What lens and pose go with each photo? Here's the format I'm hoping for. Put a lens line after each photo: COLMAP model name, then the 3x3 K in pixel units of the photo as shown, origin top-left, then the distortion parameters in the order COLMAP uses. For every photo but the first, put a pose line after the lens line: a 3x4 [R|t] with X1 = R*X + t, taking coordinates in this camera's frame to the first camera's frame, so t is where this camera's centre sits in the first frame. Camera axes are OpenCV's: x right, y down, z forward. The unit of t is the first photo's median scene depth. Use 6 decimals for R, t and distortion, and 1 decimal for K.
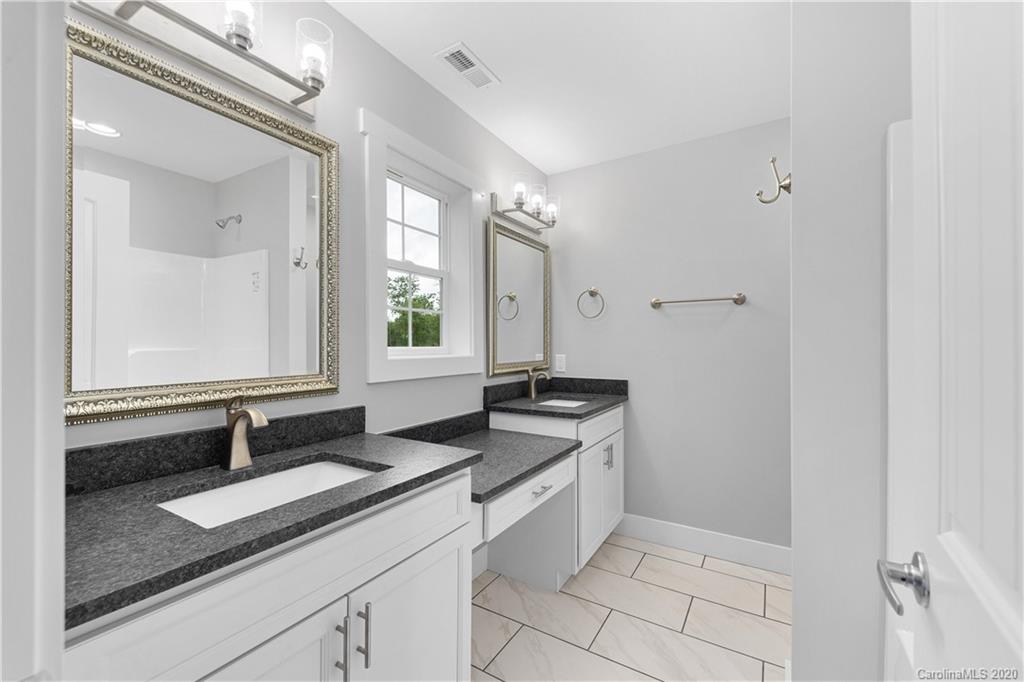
lens RADIAL K [[392.8, 0, 512.0], [0, 392.8, 341.0], [0, 0, 1]] dist [-0.000887, -0.000057]
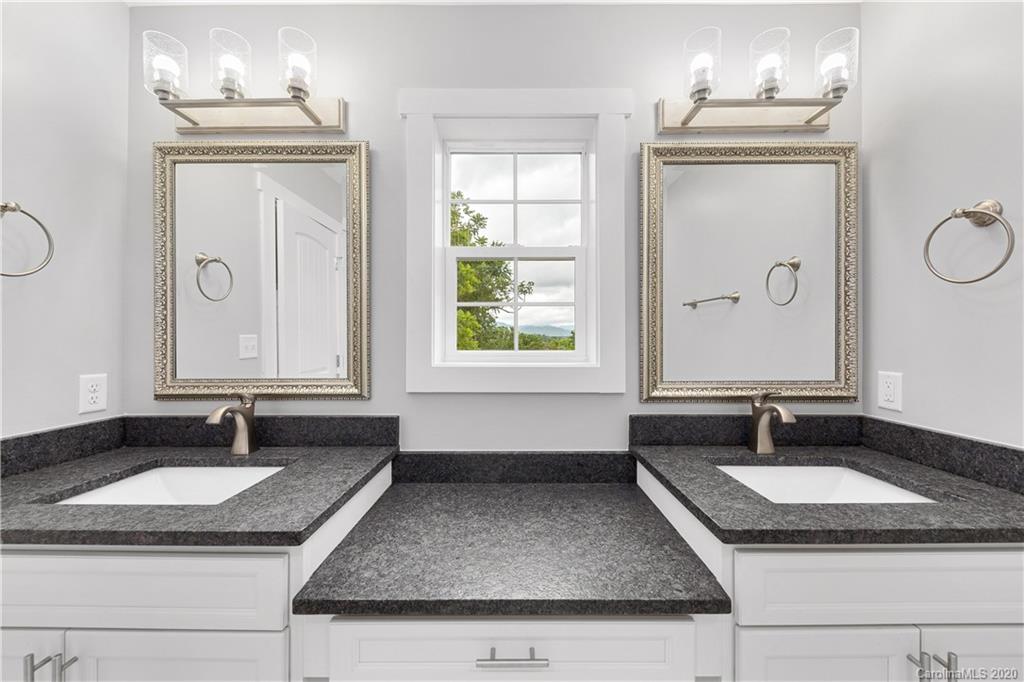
lens RADIAL K [[354.4, 0, 509.7], [0, 354.4, 339.7], [0, 0, 1]] dist [0.002405, 0.000073]
pose [[0.536414, -0.006505, -0.843930, 0.340982], [0.008390, 0.999962, -0.002374, -0.006560], [0.843913, -0.005807, 0.536449, 0.586014]]
